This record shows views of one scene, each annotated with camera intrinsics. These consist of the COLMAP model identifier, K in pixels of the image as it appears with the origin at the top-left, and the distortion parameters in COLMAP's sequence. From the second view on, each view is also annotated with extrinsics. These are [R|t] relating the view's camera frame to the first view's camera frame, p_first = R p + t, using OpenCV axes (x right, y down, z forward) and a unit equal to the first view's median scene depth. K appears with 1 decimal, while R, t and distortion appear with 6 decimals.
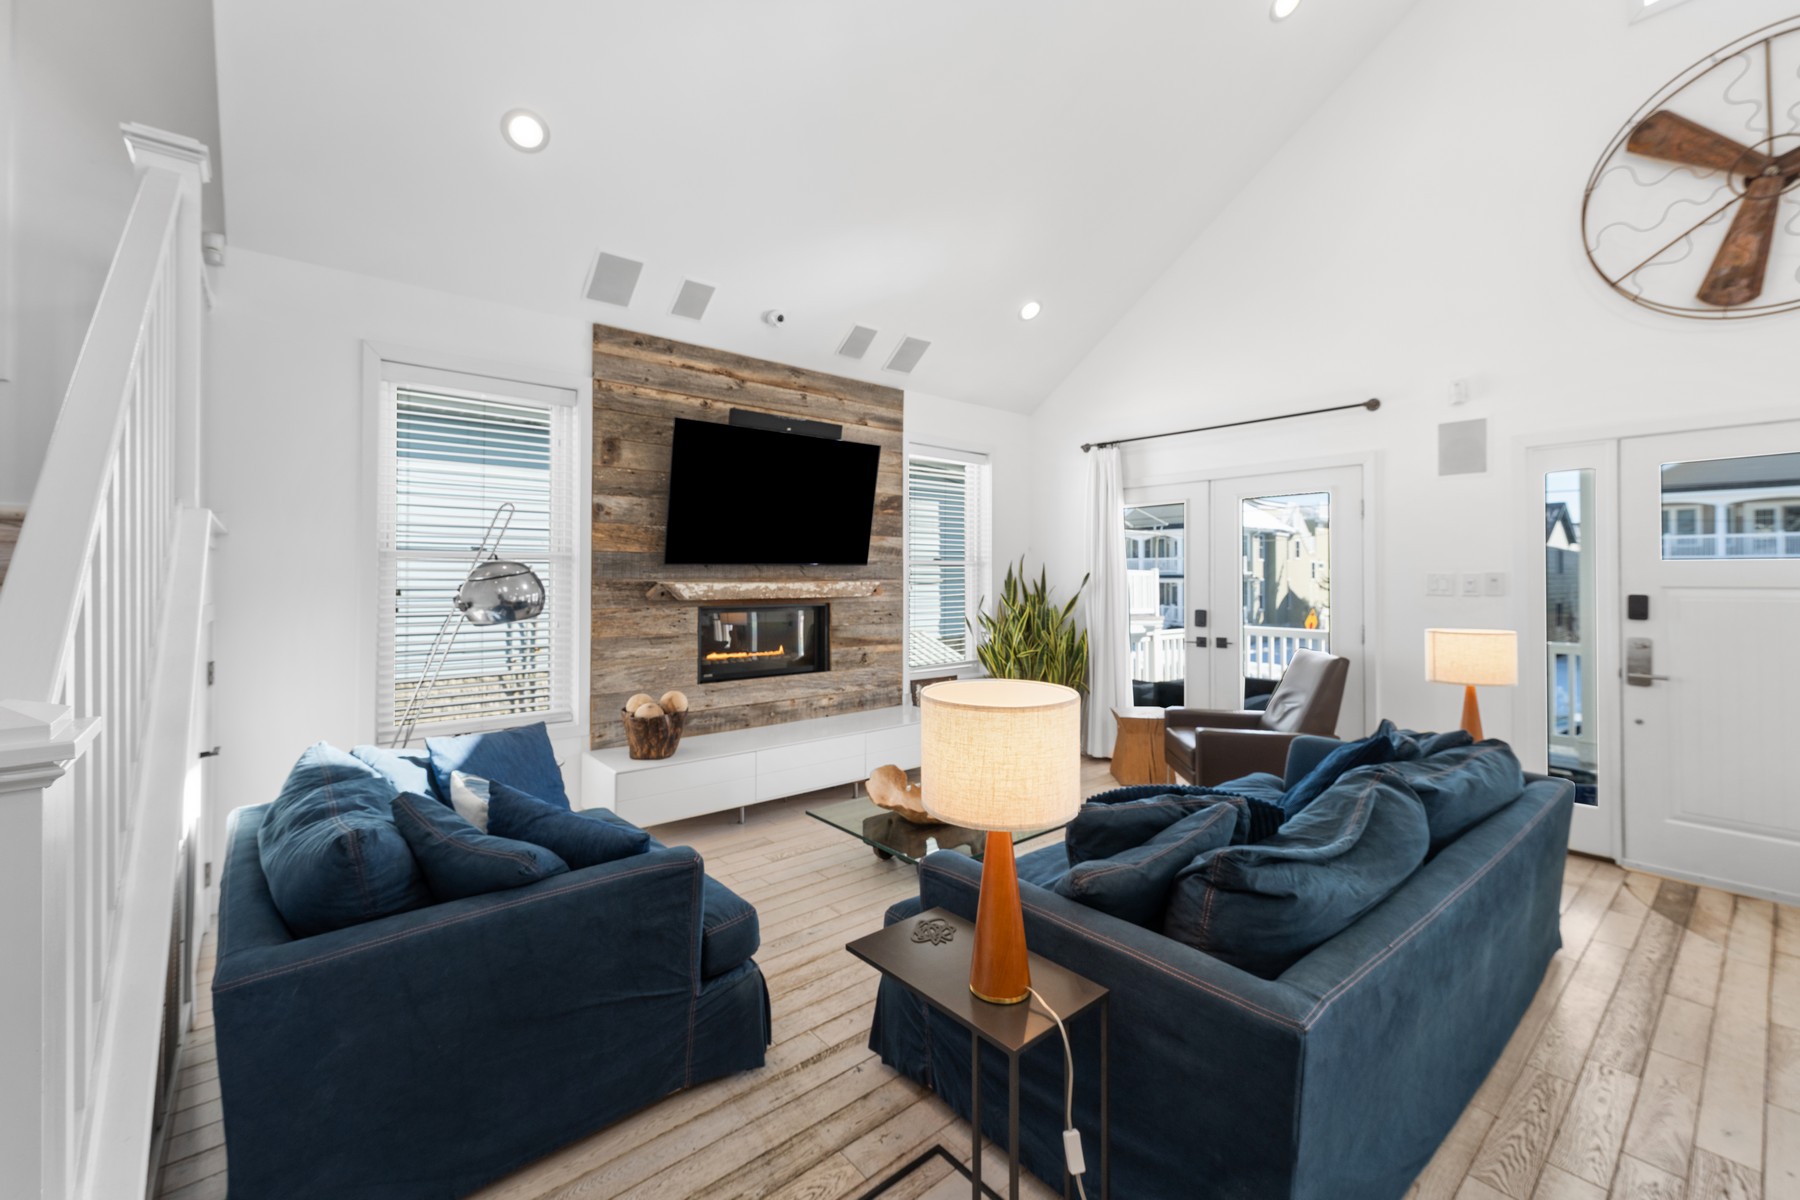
lens RADIAL K [[736.5, 0, 898.9], [0, 736.5, 567.6], [0, 0, 1]] dist [0.003769, -0.000089]
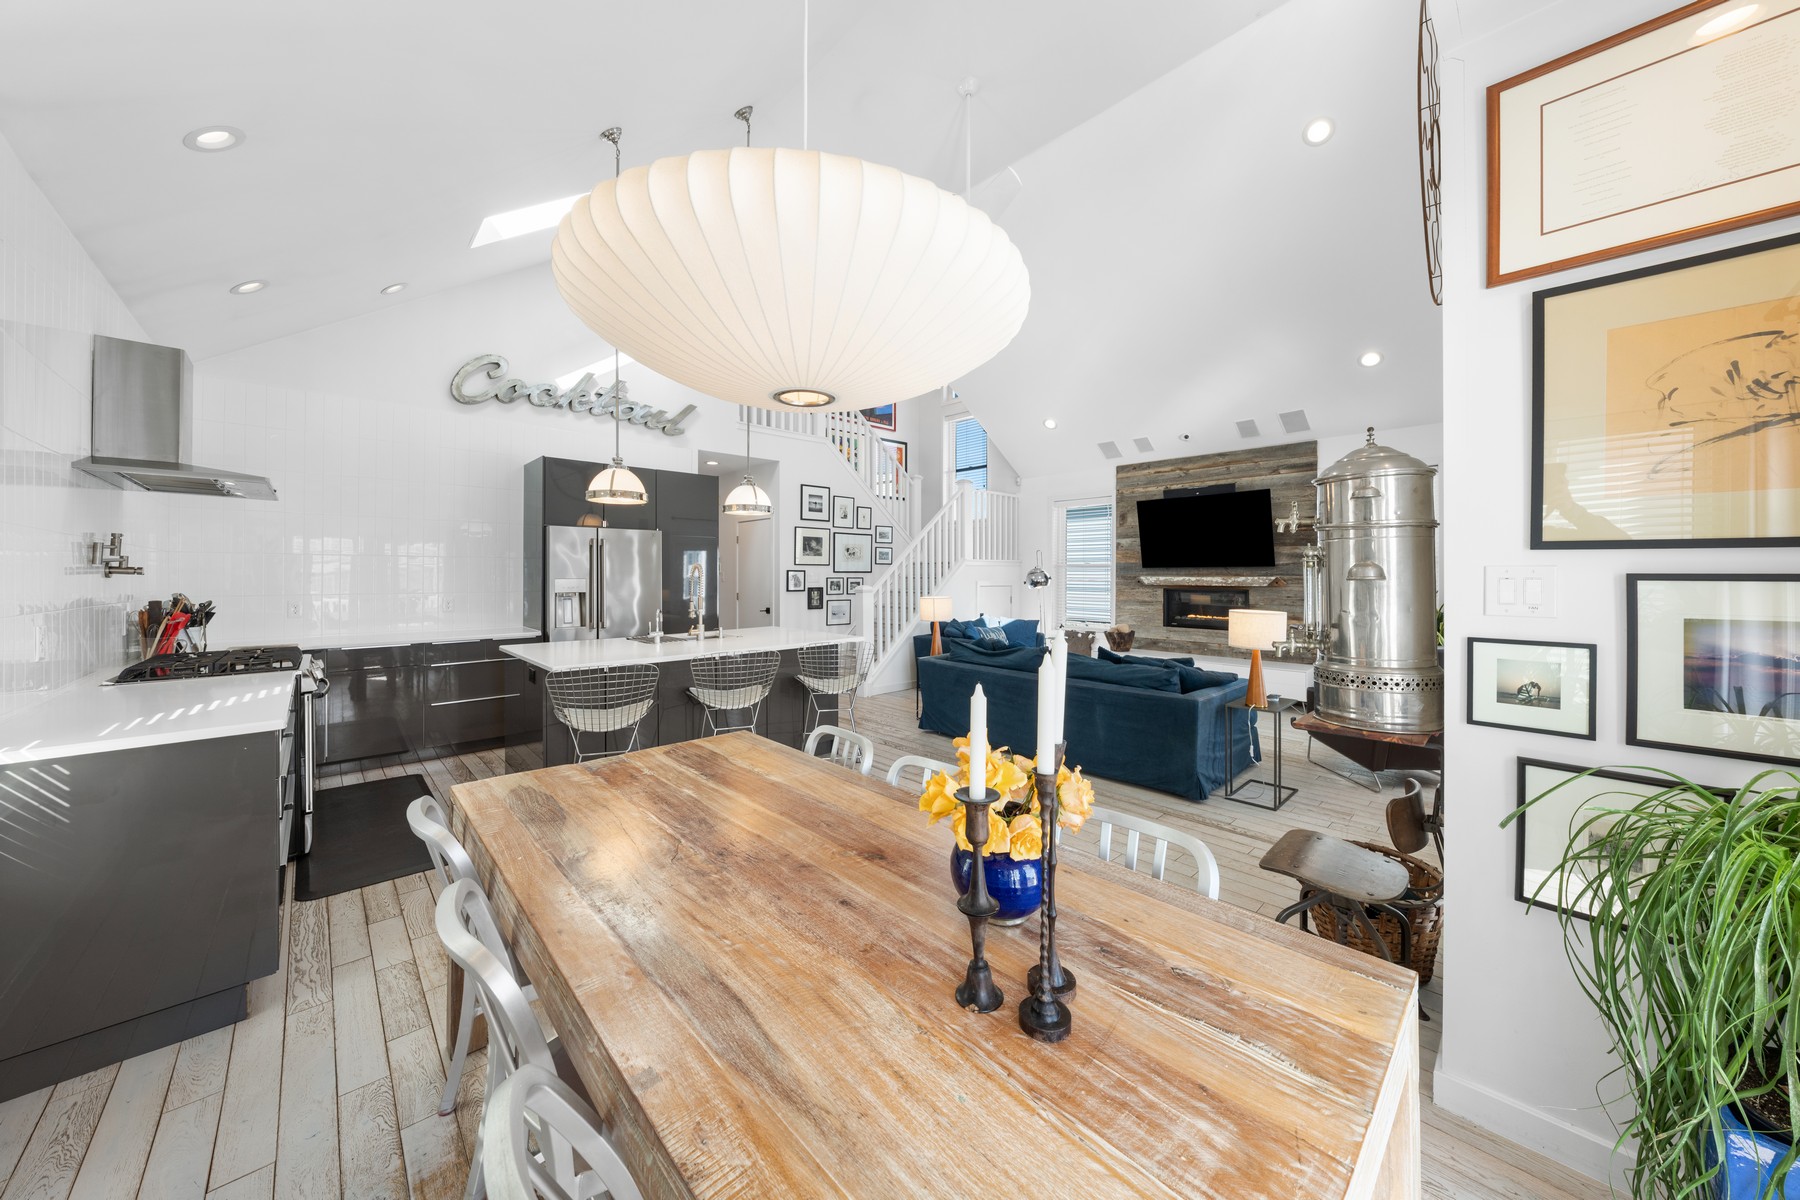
lens RADIAL K [[617.9, 0, 901.9], [0, 617.9, 573.2], [0, 0, 1]] dist [-0.002509, -0.000101]
pose [[0.062674, -0.000937, -0.998034, 1.449727], [0.011822, 0.999930, -0.000197, 0.002714], [0.997964, -0.011786, 0.062681, 0.179407]]
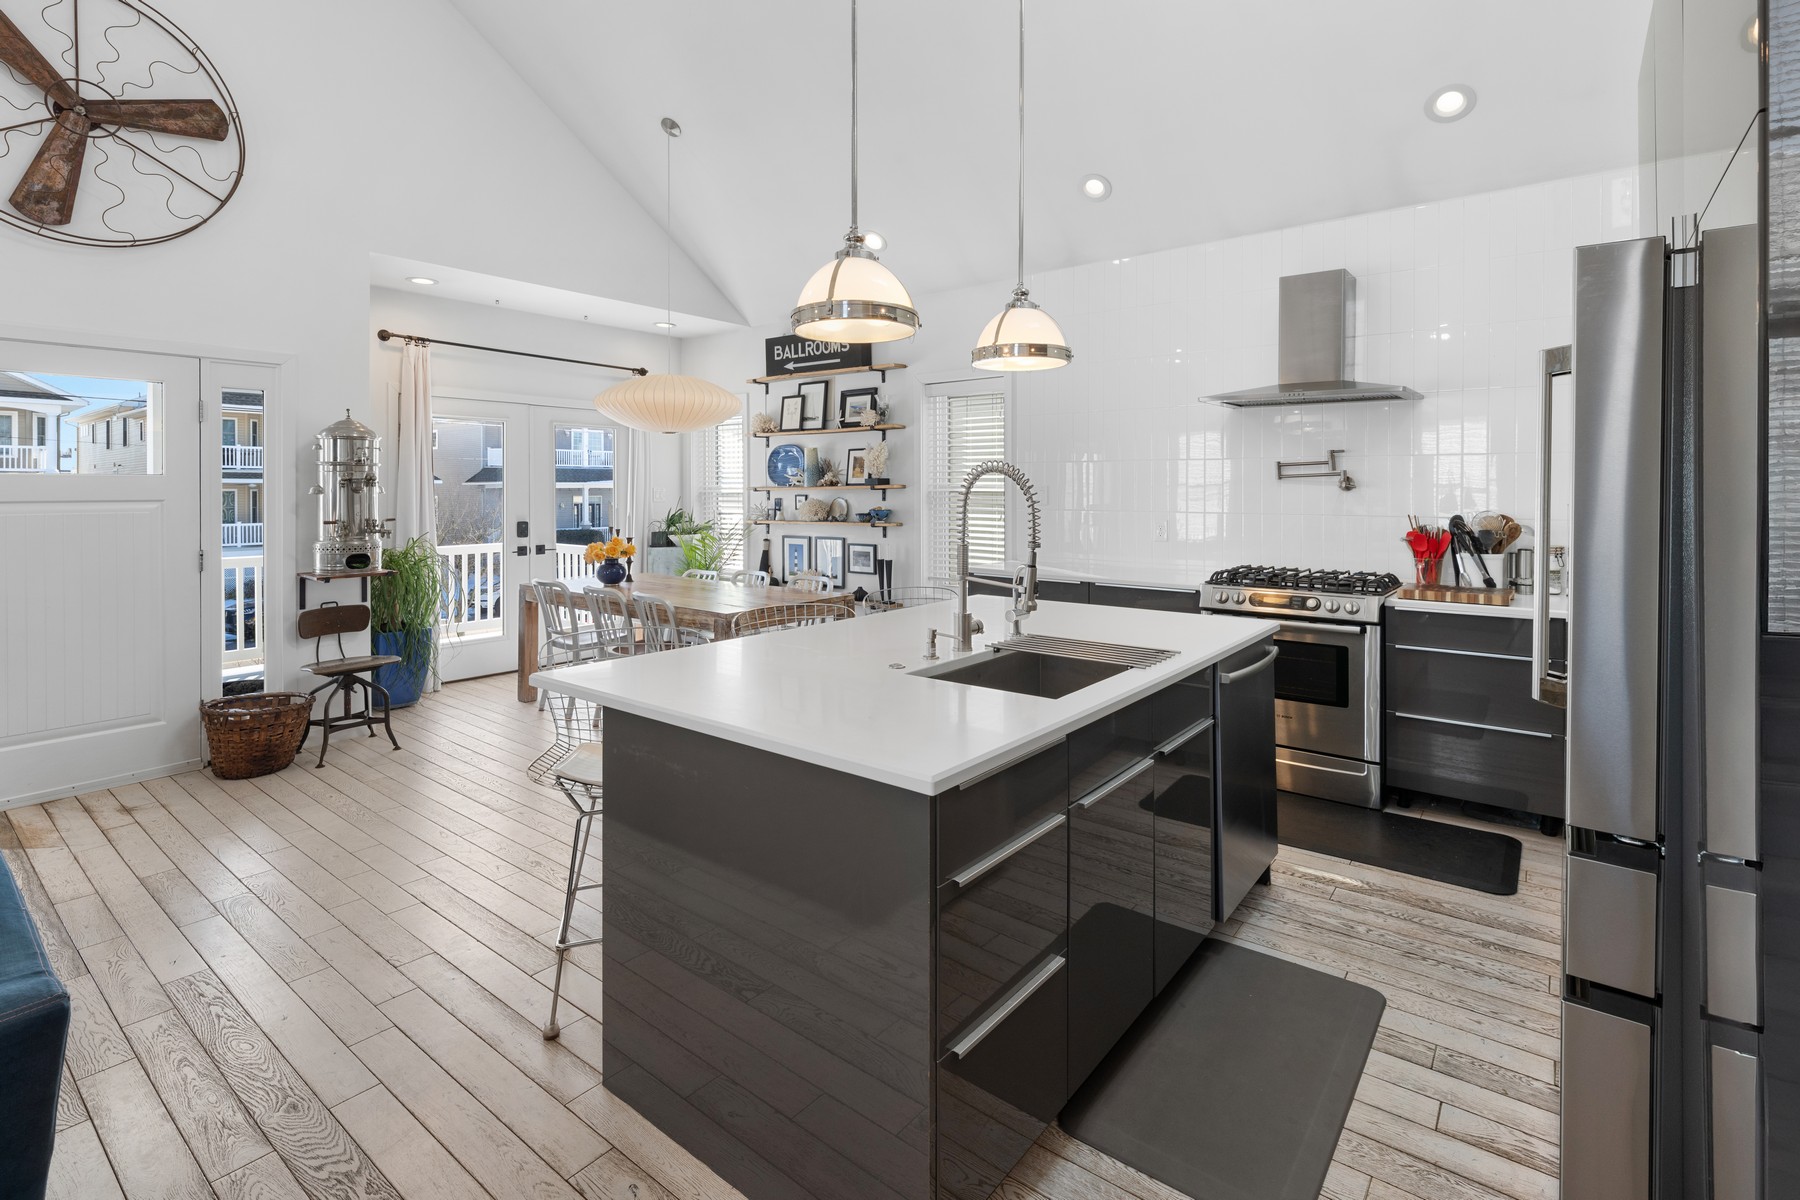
lens RADIAL K [[845.1, 0, 907.3], [0, 845.1, 488.8], [0, 0, 1]] dist [0.000158, -0.000722]
pose [[-0.210679, -0.000809, 0.977555, -0.197209], [-0.008721, 0.999961, -0.001052, 0.000212], [-0.977516, -0.008747, -0.210678, 0.065986]]
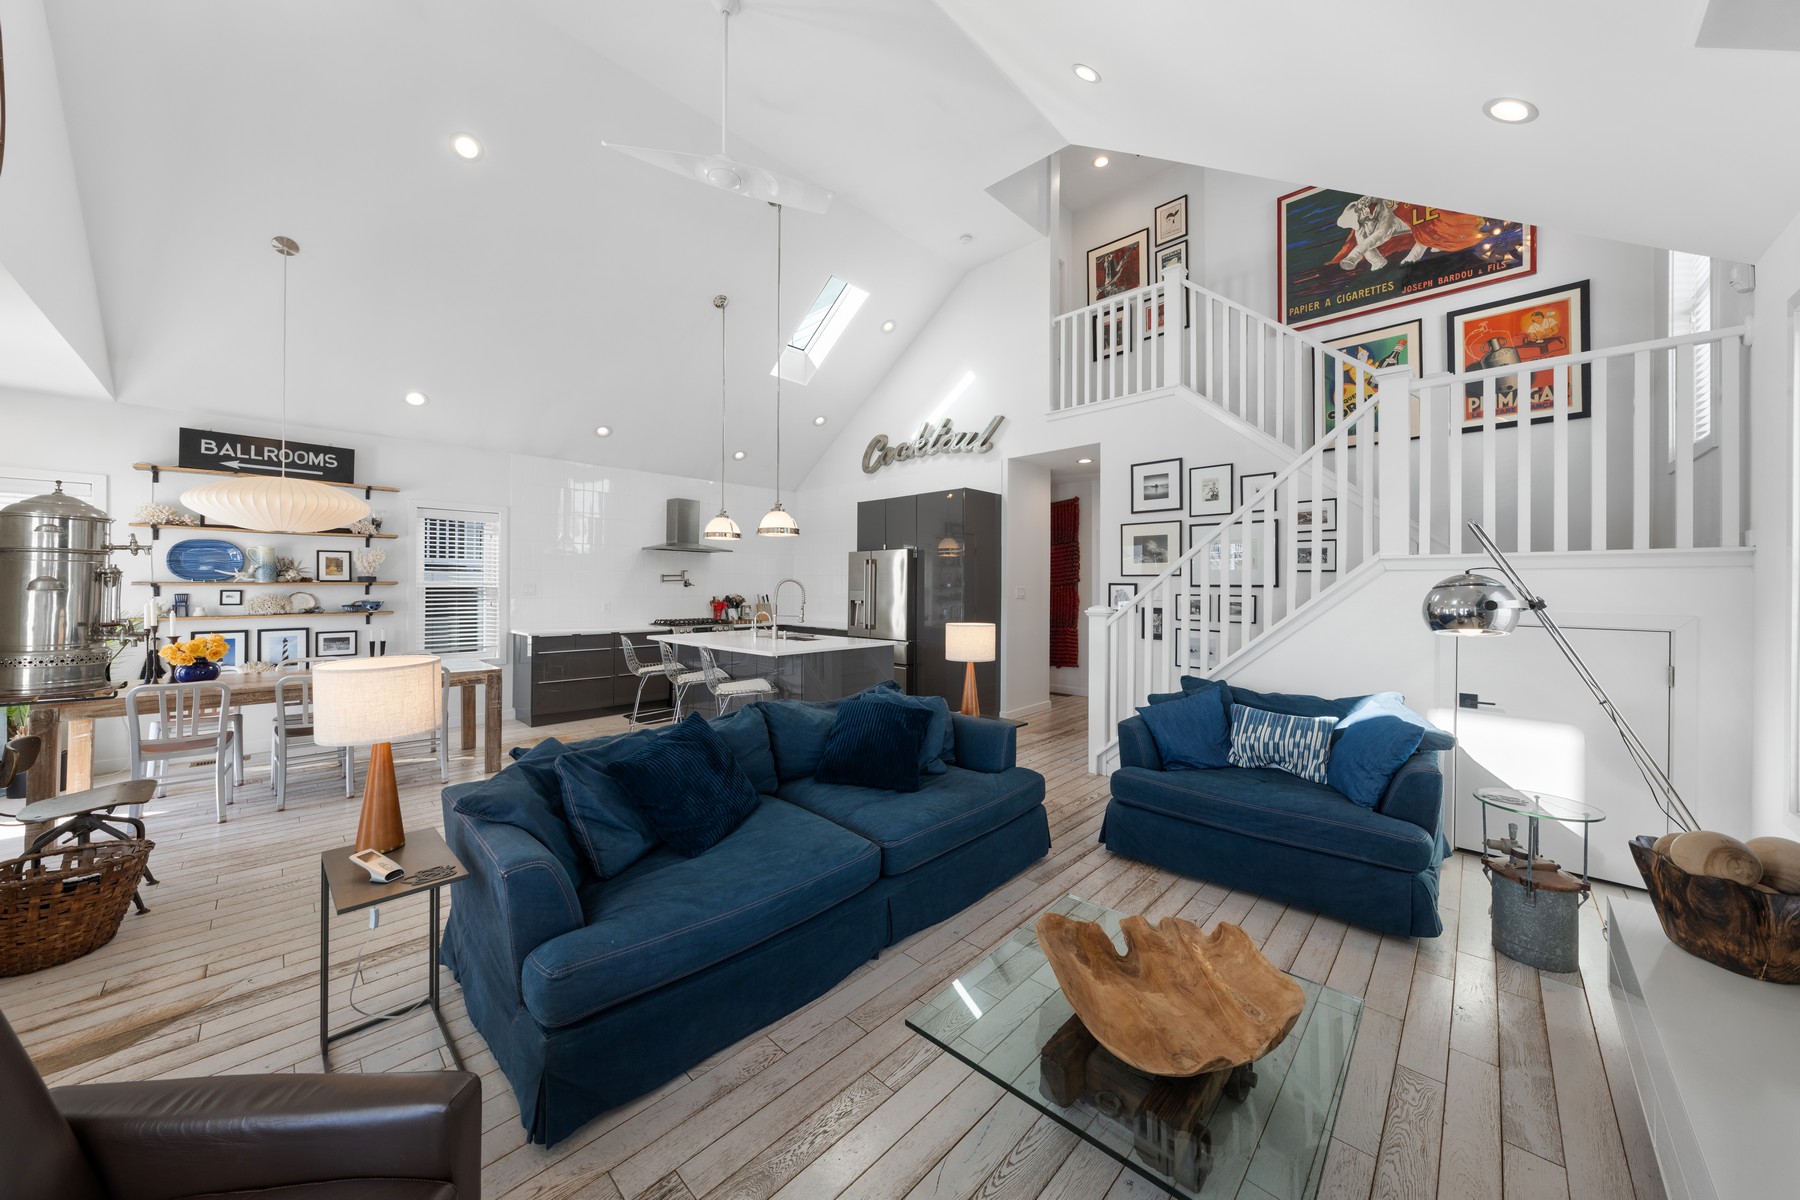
lens RADIAL K [[613.6, 0, 903.6], [0, 613.6, 585.2], [0, 0, 1]] dist [-0.006111, 0.000445]
pose [[-0.994025, -0.004858, -0.109042, 0.244691], [-0.003598, 0.999925, -0.011748, 0.011155], [0.109090, -0.011286, -0.993968, 1.244839]]
